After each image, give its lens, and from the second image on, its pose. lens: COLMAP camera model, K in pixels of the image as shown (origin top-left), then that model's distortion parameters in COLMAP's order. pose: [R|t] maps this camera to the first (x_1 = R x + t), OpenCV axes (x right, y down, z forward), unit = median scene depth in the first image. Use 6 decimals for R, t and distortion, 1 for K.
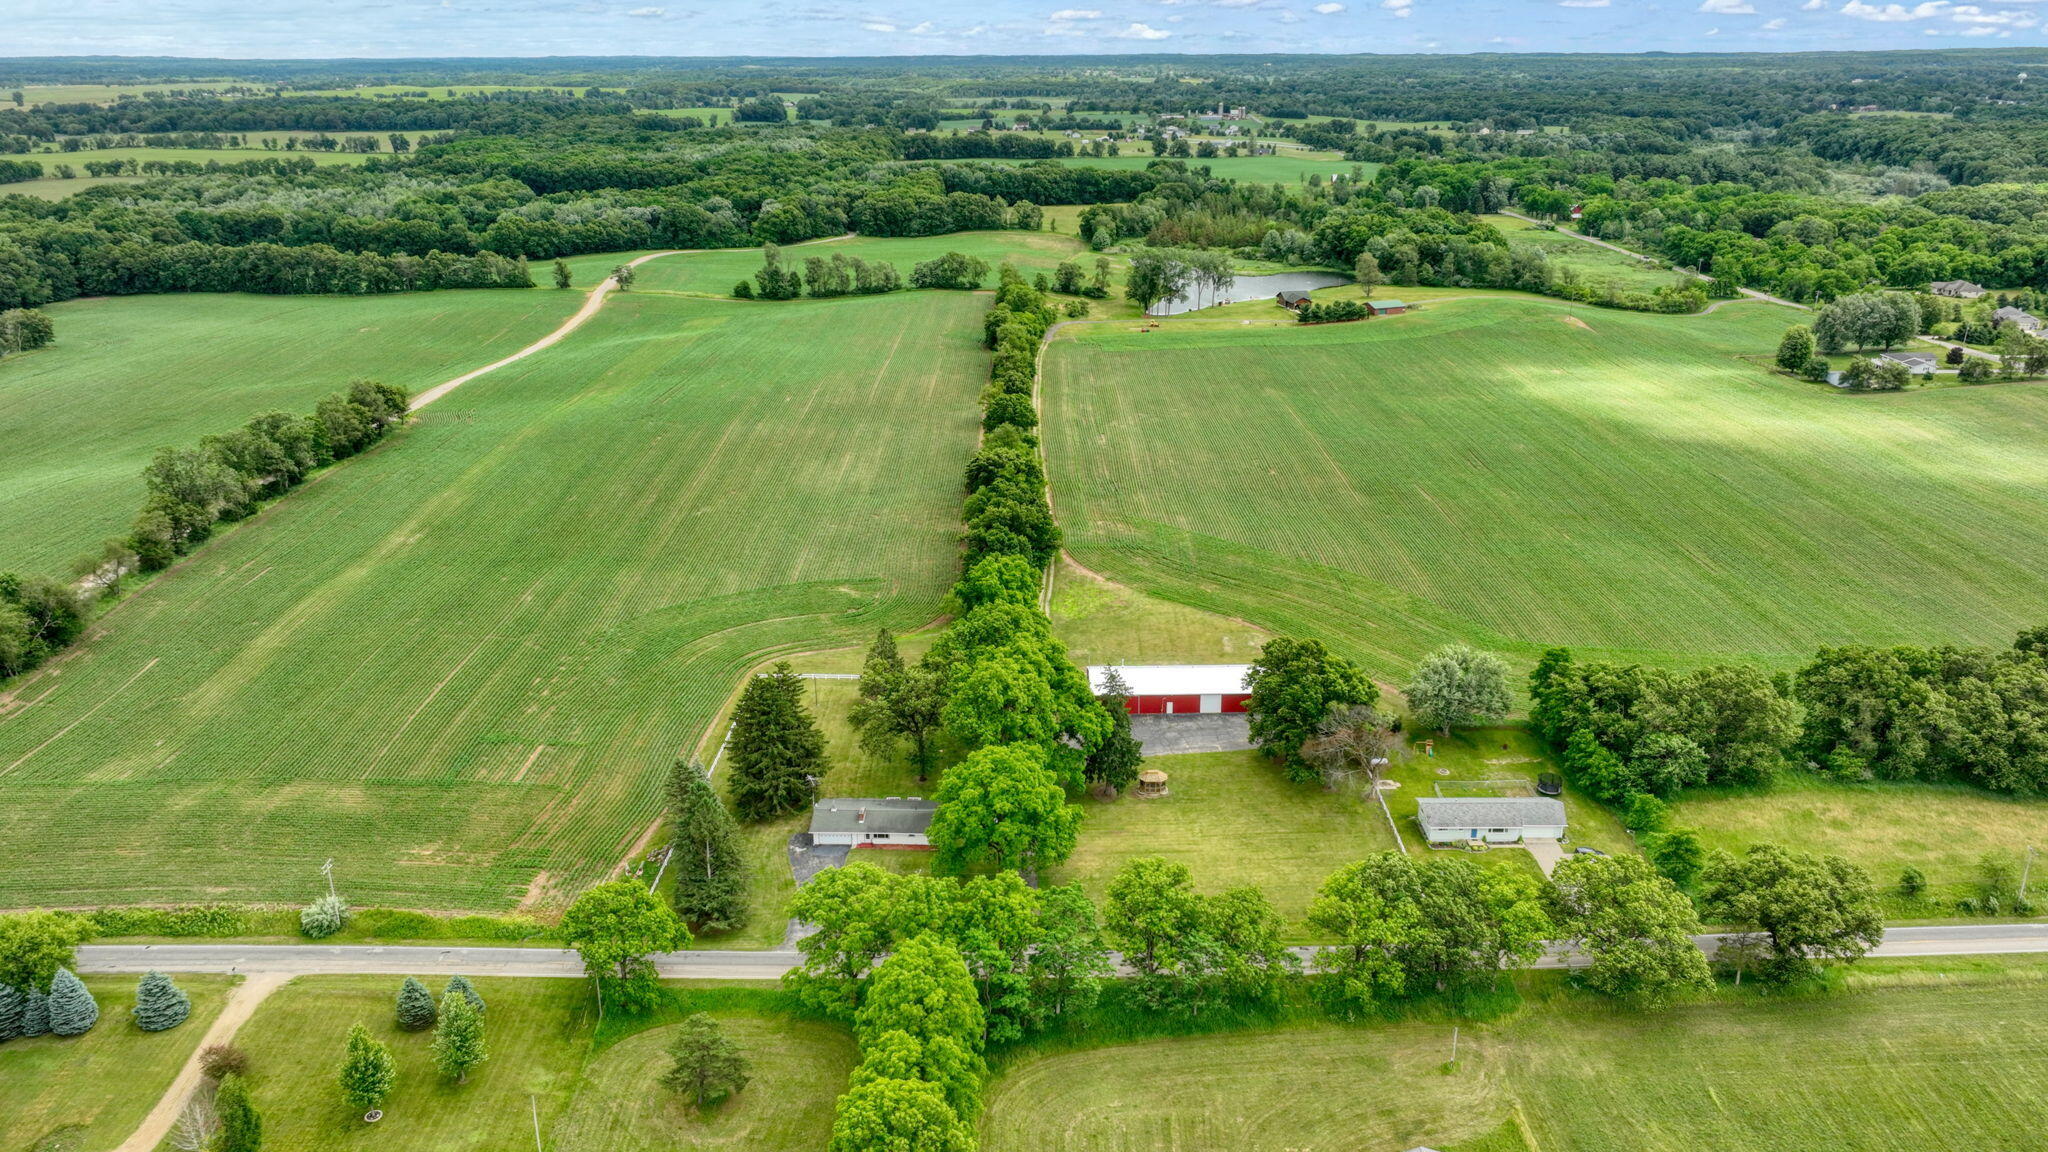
lens RADIAL K [[1464.8, 0, 1038.3], [0, 1464.8, 580.0], [0, 0, 1]] dist [0.000913, 0.009327]
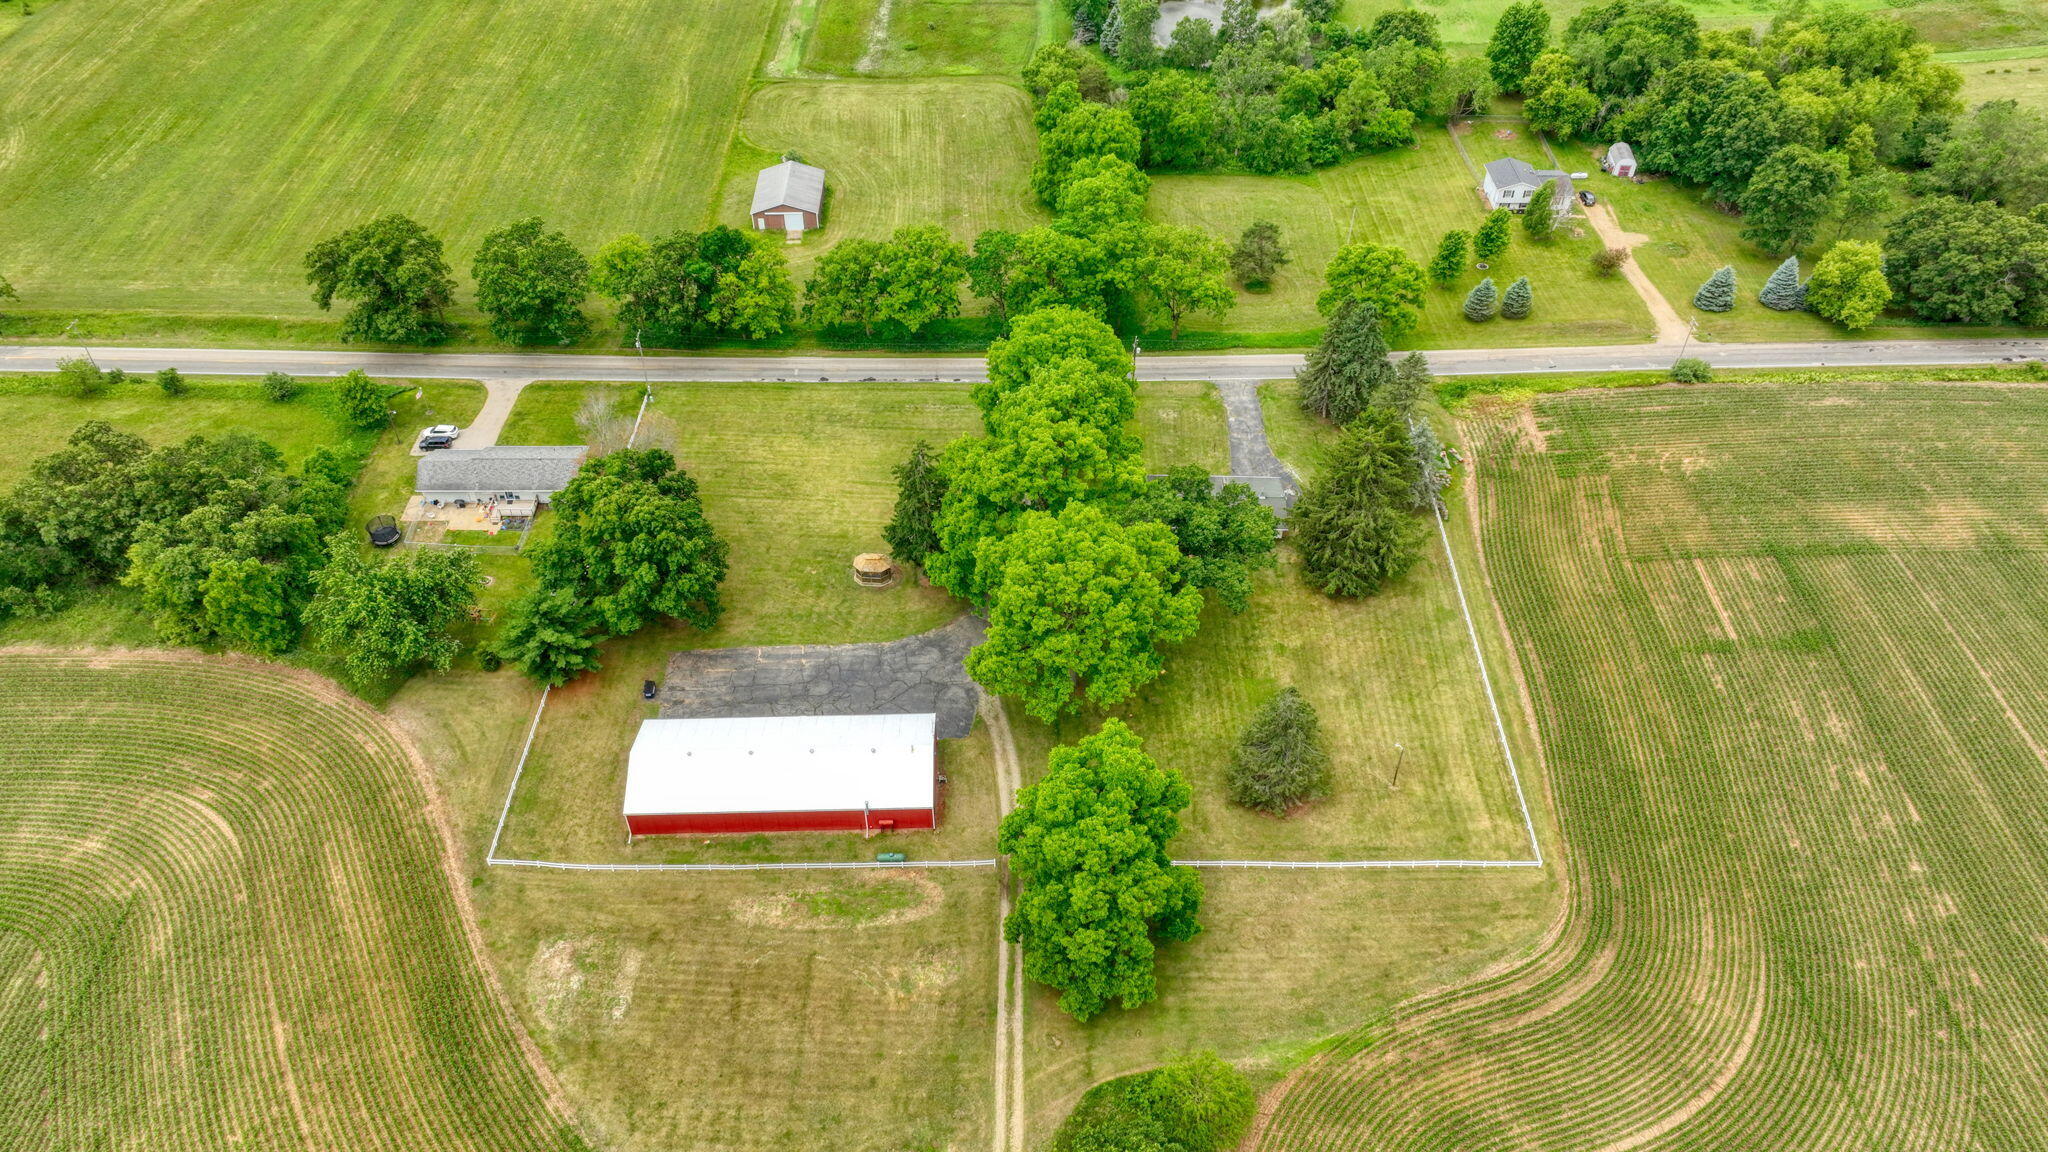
lens RADIAL K [[1464.8, 0, 1038.3], [0, 1464.8, 580.0], [0, 0, 1]] dist [0.000913, 0.009327]
pose [[-0.999956, 0.008819, -0.003241, -0.006550], [0.001164, 0.458581, 0.888652, -0.508516], [0.009323, 0.888609, -0.458571, 1.268779]]
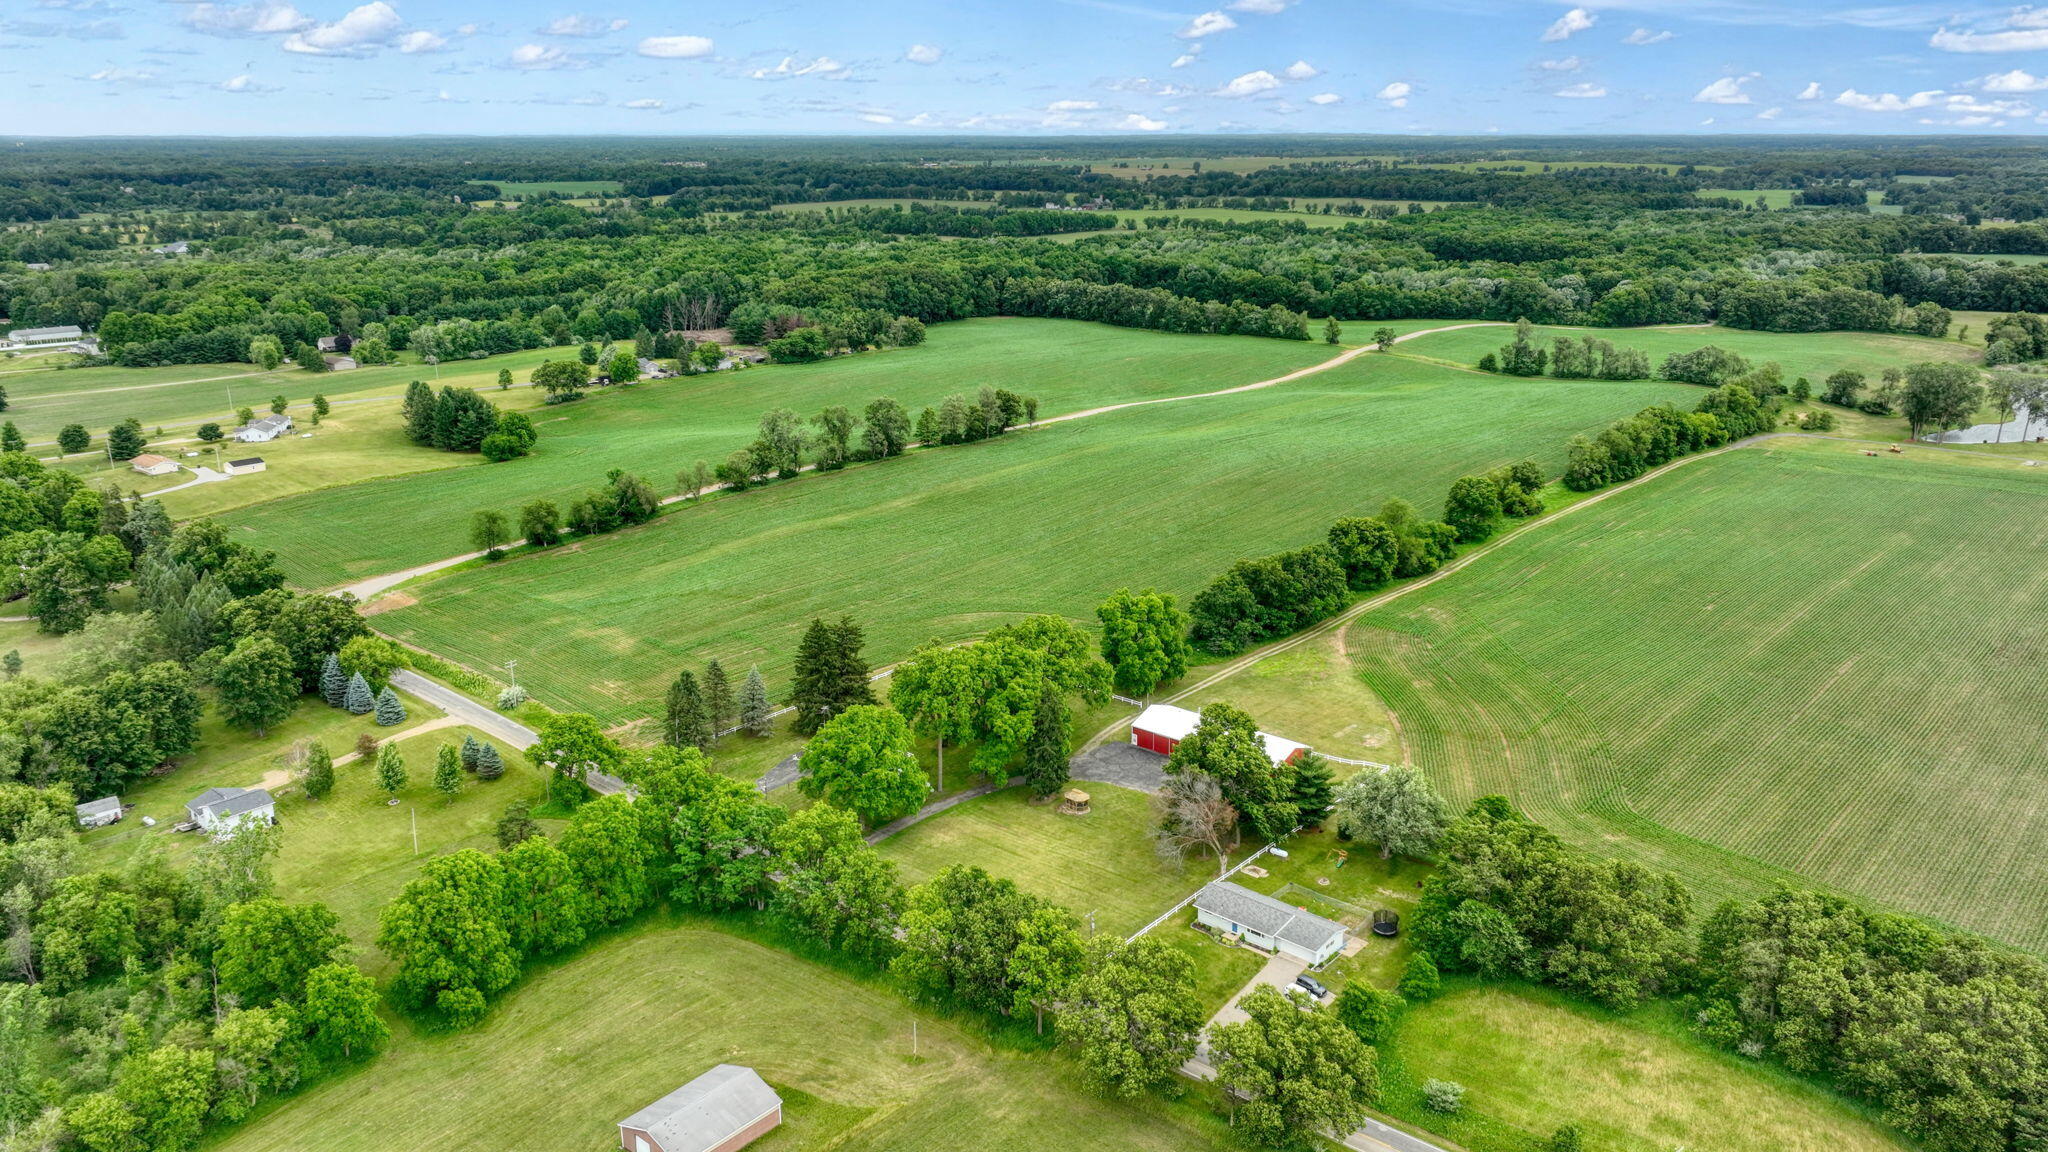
lens RADIAL K [[1464.8, 0, 1038.3], [0, 1464.8, 580.0], [0, 0, 1]] dist [0.000913, 0.009327]
pose [[0.754536, 0.196498, -0.626150, 0.648528], [-0.225992, 0.973563, 0.033194, -0.045558], [0.616119, 0.116459, 0.778996, 0.120575]]
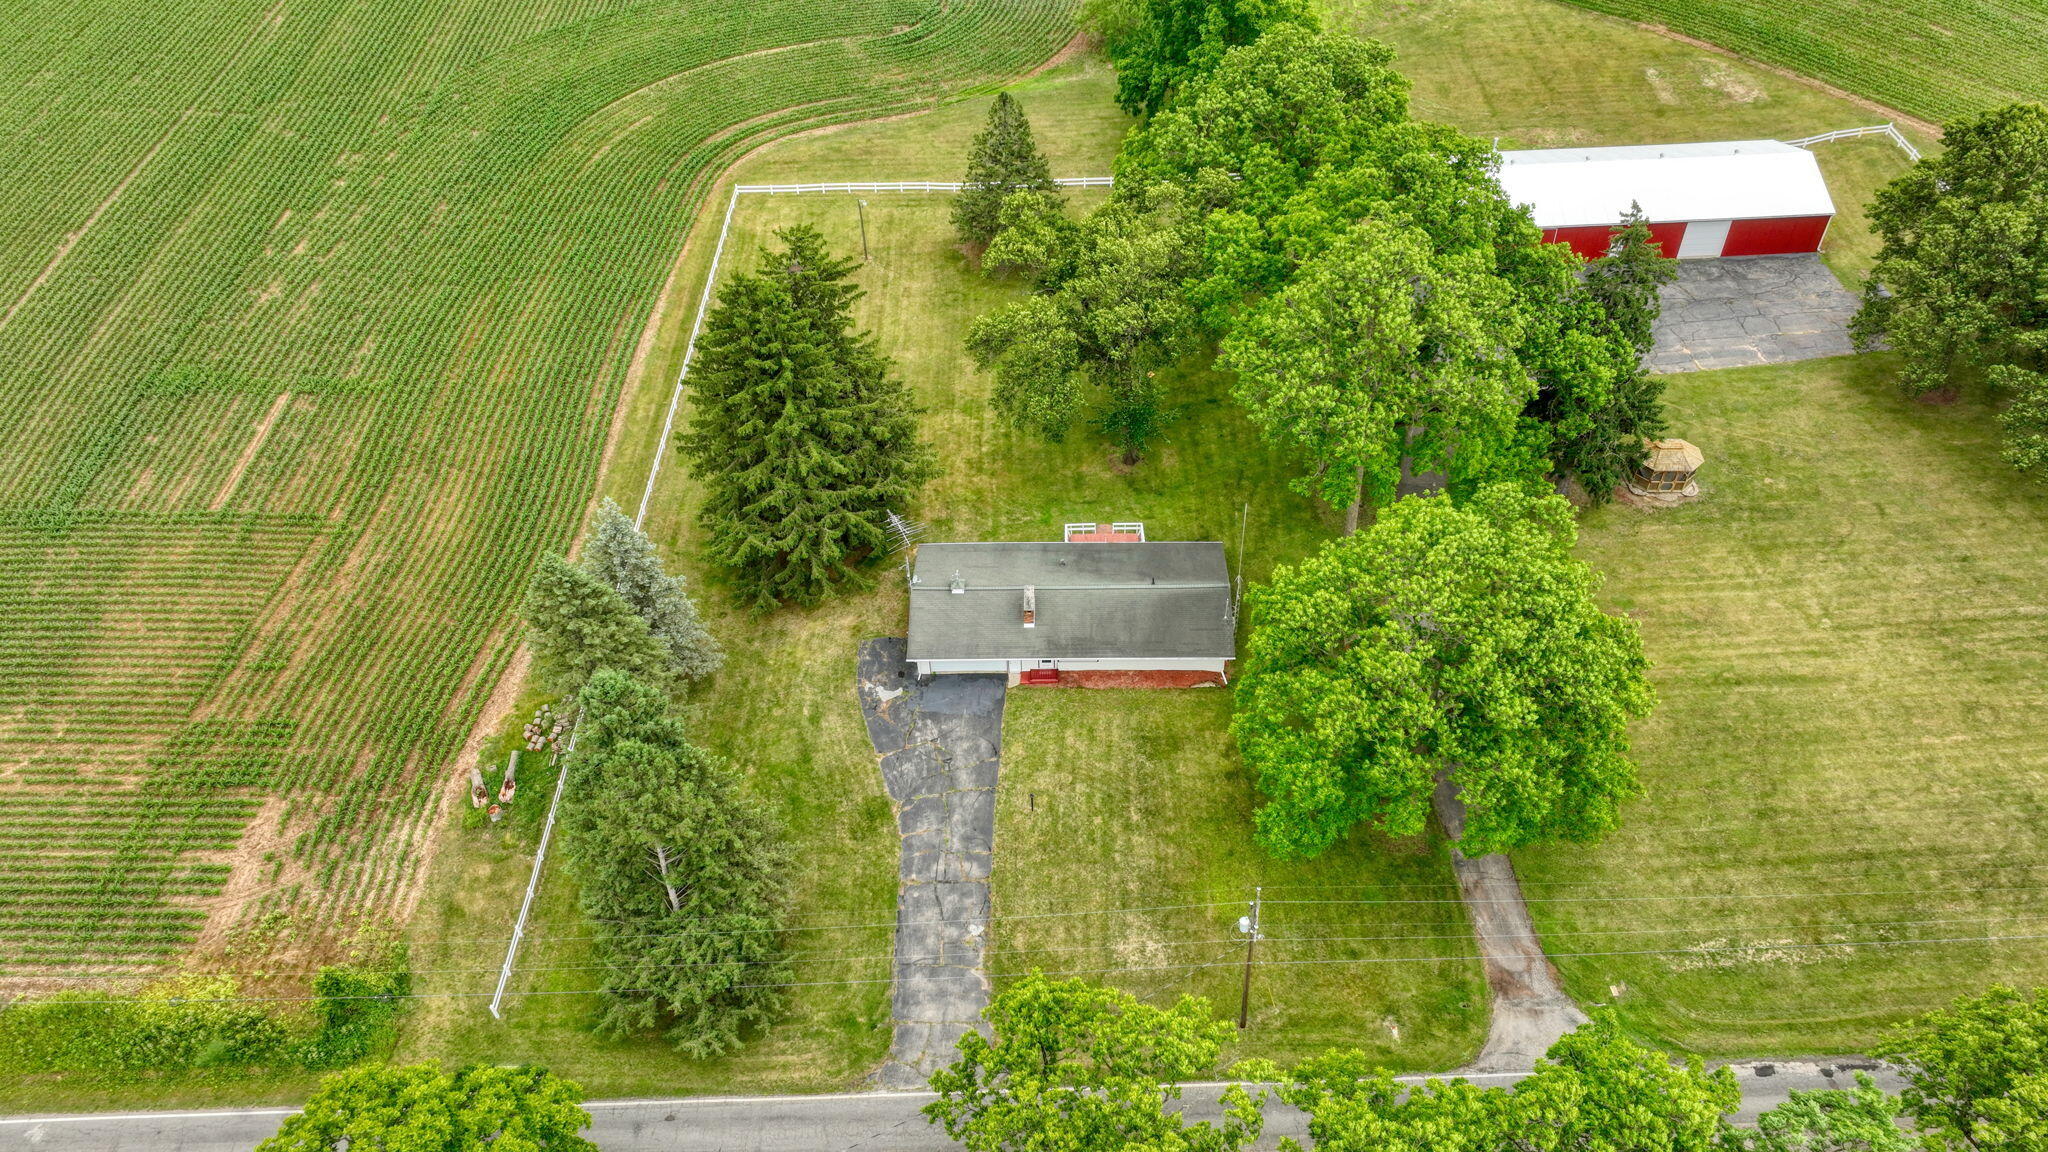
lens RADIAL K [[1421.3, 0, 1037.4], [0, 1421.3, 574.2], [0, 0, 1]] dist [-0.001963, 0.018284]
pose [[0.999546, -0.030108, -0.000757, -0.103258], [0.027711, 0.909522, 0.414732, -0.013886], [-0.011798, -0.414565, 0.909943, 0.559826]]
